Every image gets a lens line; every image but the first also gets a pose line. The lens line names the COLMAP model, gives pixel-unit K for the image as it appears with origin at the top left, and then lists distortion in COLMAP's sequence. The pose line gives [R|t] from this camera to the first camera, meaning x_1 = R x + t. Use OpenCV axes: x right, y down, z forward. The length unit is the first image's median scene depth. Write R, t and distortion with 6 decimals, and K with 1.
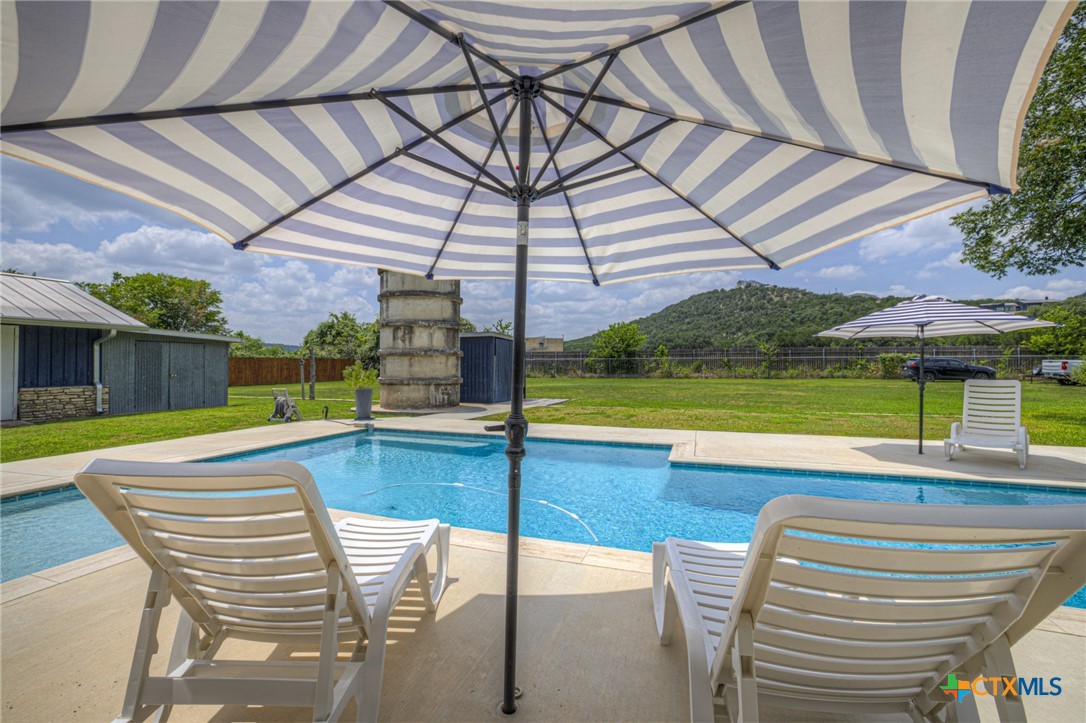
lens RADIAL K [[463.4, 0, 516.1], [0, 463.4, 359.8], [0, 0, 1]] dist [-0.000955, 0.000117]
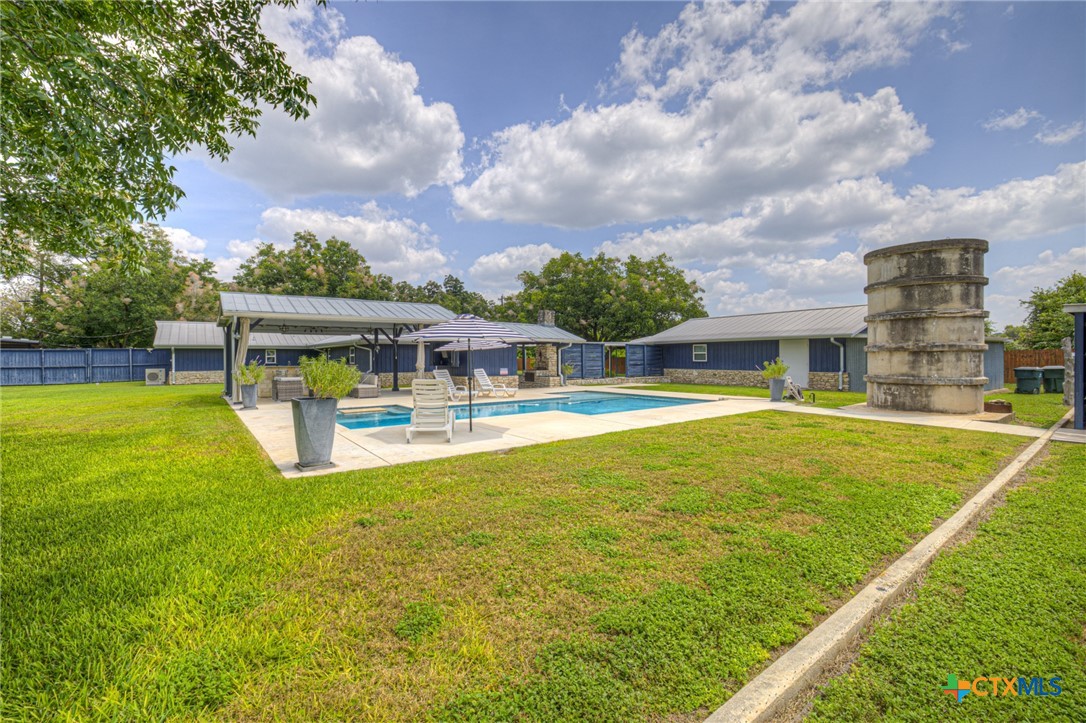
lens RADIAL K [[456.9, 0, 539.6], [0, 456.9, 361.9], [0, 0, 1]] dist [-0.050024, 0.018043]
pose [[-0.530091, 0.008053, -0.847903, 0.864533], [0.018277, 0.999831, -0.001930, 0.004320], [0.847744, -0.016520, -0.530148, 0.887544]]
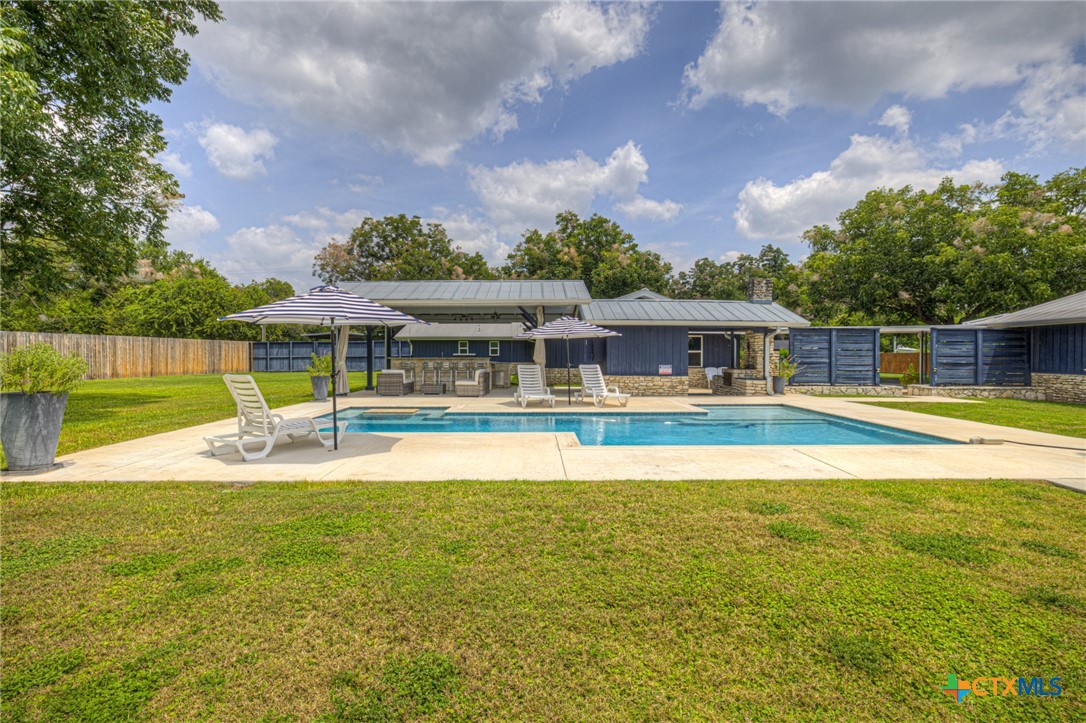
lens RADIAL K [[546.0, 0, 543.0], [0, 546.0, 361.5], [0, 0, 1]] dist [-0.006210, 0.000402]
pose [[-0.923597, 0.002132, -0.383359, 0.418240], [0.002171, 0.999998, 0.000331, 0.010466], [0.383359, -0.000527, -0.923599, 1.037258]]
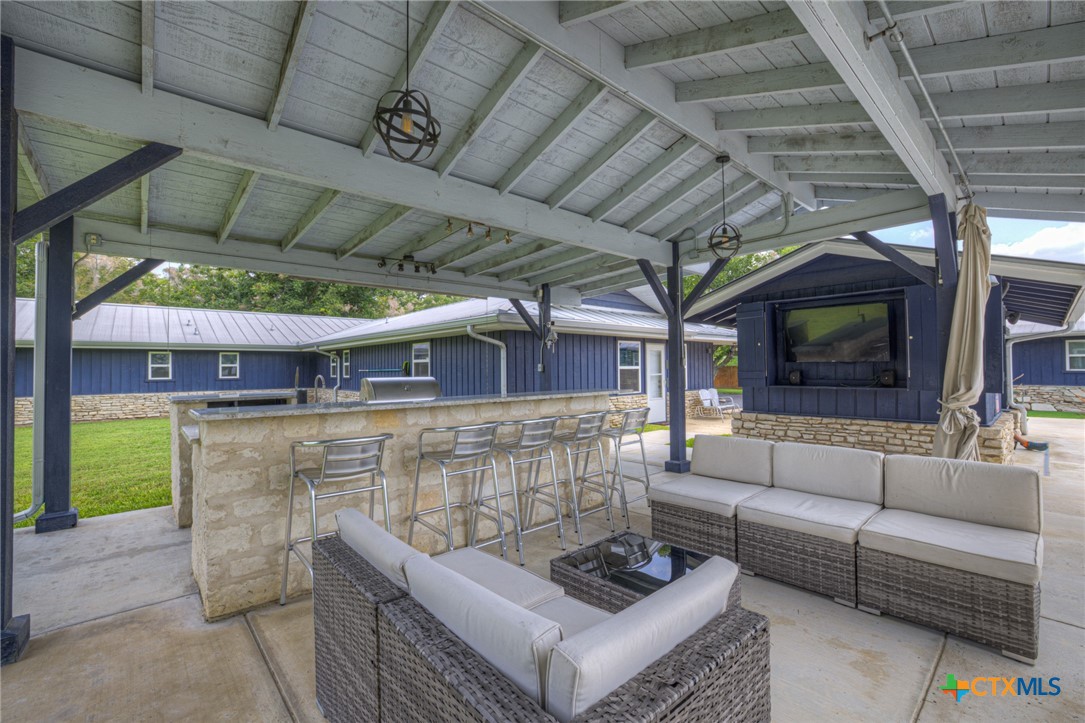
lens RADIAL K [[461.5, 0, 541.9], [0, 461.5, 367.8], [0, 0, 1]] dist [-0.025555, 0.000034]
pose [[-0.454781, -0.000235, -0.890603, 0.347283], [0.022250, 0.999685, -0.011625, -0.012794], [0.890325, -0.025102, -0.454633, -0.202495]]
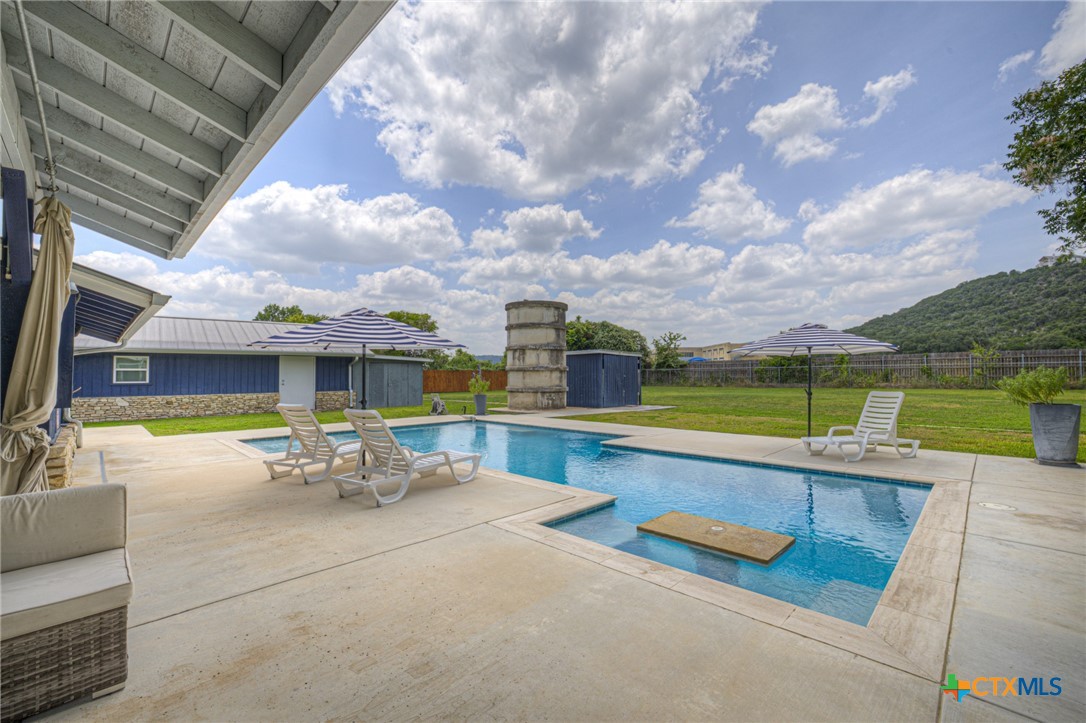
lens RADIAL K [[451.5, 0, 522.3], [0, 451.5, 358.5], [0, 0, 1]] dist [-0.001697, 0.000180]
pose [[0.910382, -0.021404, -0.413215, 0.310400], [0.012676, 0.999635, -0.023852, -0.013462], [0.413575, 0.016476, 0.910321, -0.209543]]
